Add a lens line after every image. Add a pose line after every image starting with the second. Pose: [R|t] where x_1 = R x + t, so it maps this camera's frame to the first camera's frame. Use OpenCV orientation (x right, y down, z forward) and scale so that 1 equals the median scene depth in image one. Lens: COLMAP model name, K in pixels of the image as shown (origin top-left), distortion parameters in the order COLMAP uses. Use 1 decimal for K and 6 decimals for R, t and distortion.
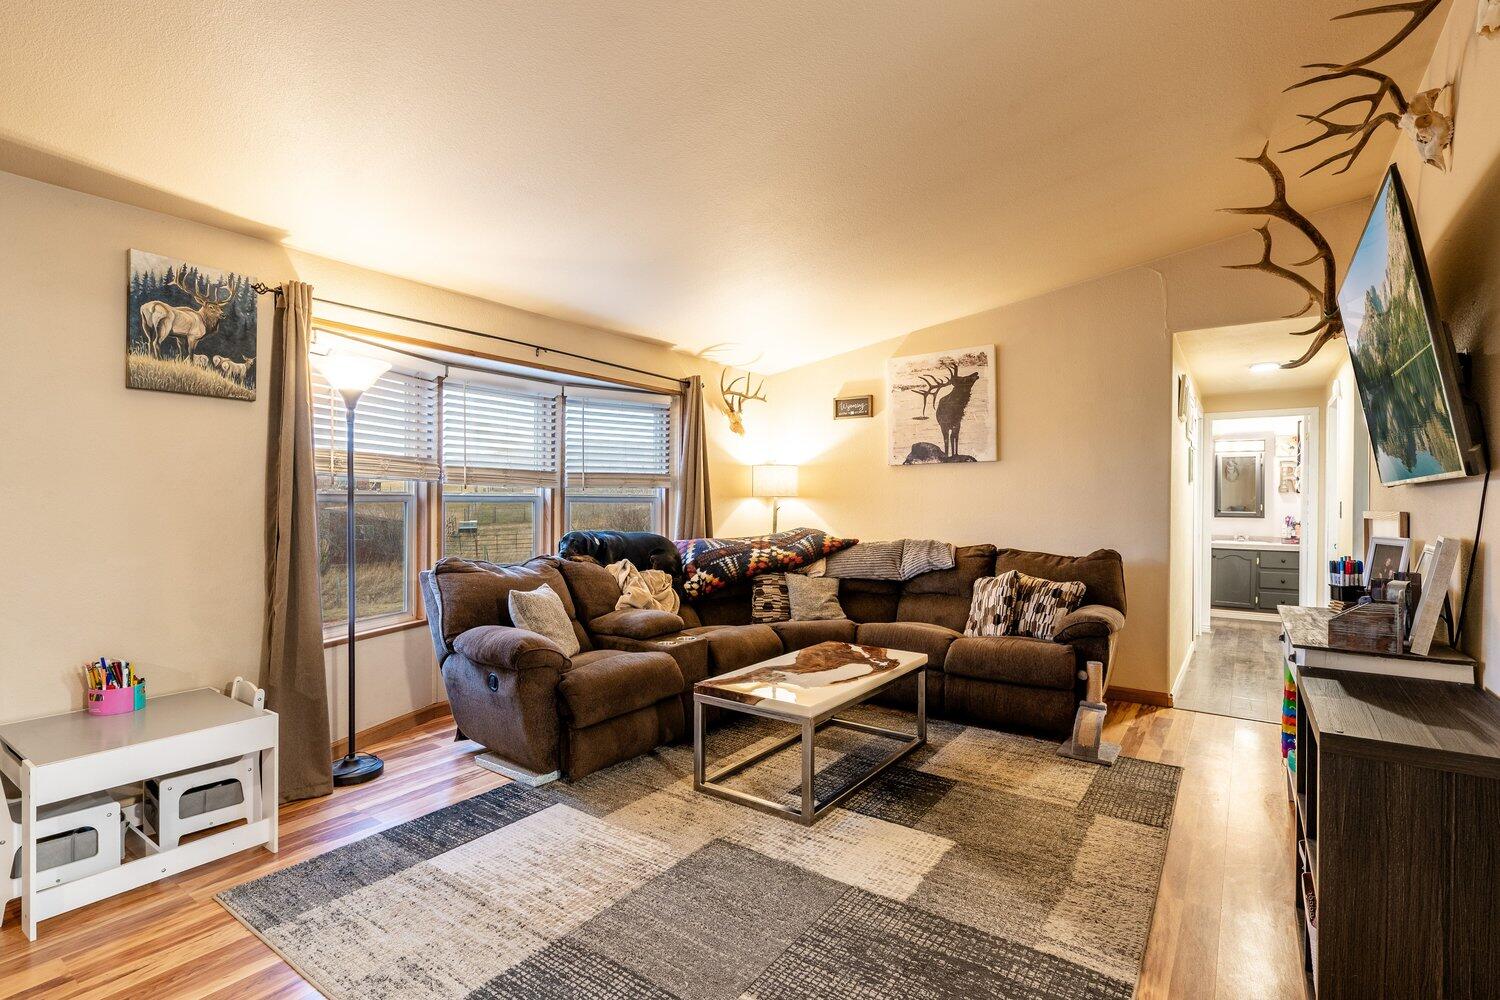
lens RADIAL K [[707.1, 0, 749.6], [0, 707.1, 504.7], [0, 0, 1]] dist [-0.001689, 0.000217]
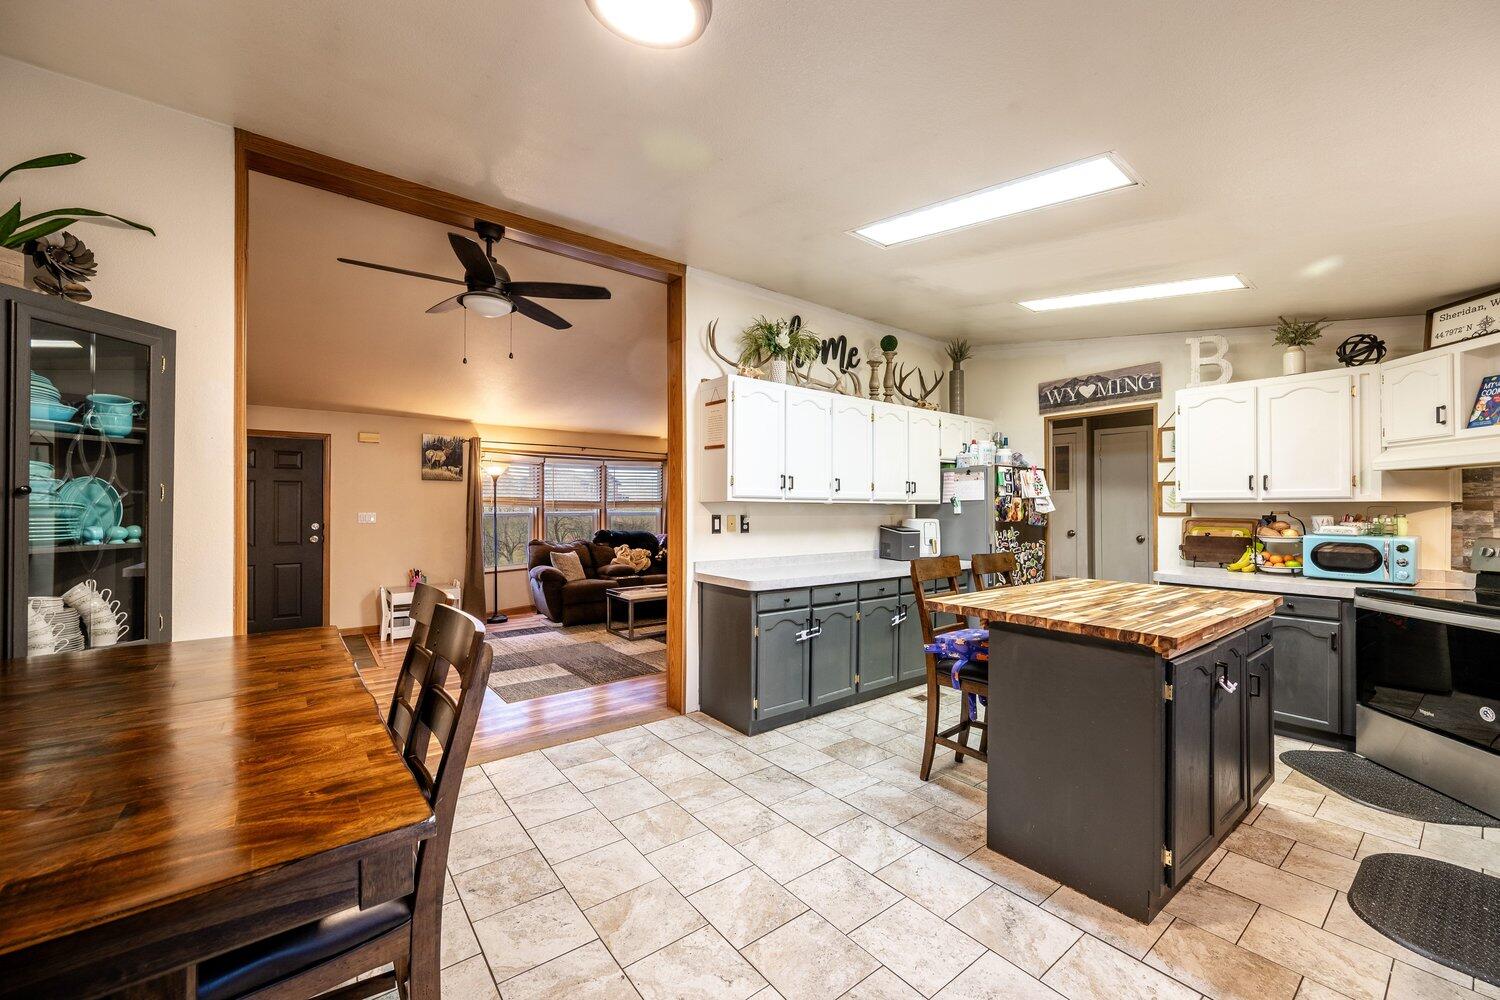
lens RADIAL K [[584.9, 0, 750.9], [0, 584.9, 505.6], [0, 0, 1]] dist [0.000782, 0.000003]
pose [[0.955583, -0.009960, -0.294552, 1.049029], [0.005516, 0.999858, -0.015913, -0.006572], [0.294669, 0.013581, 0.955503, -0.853673]]
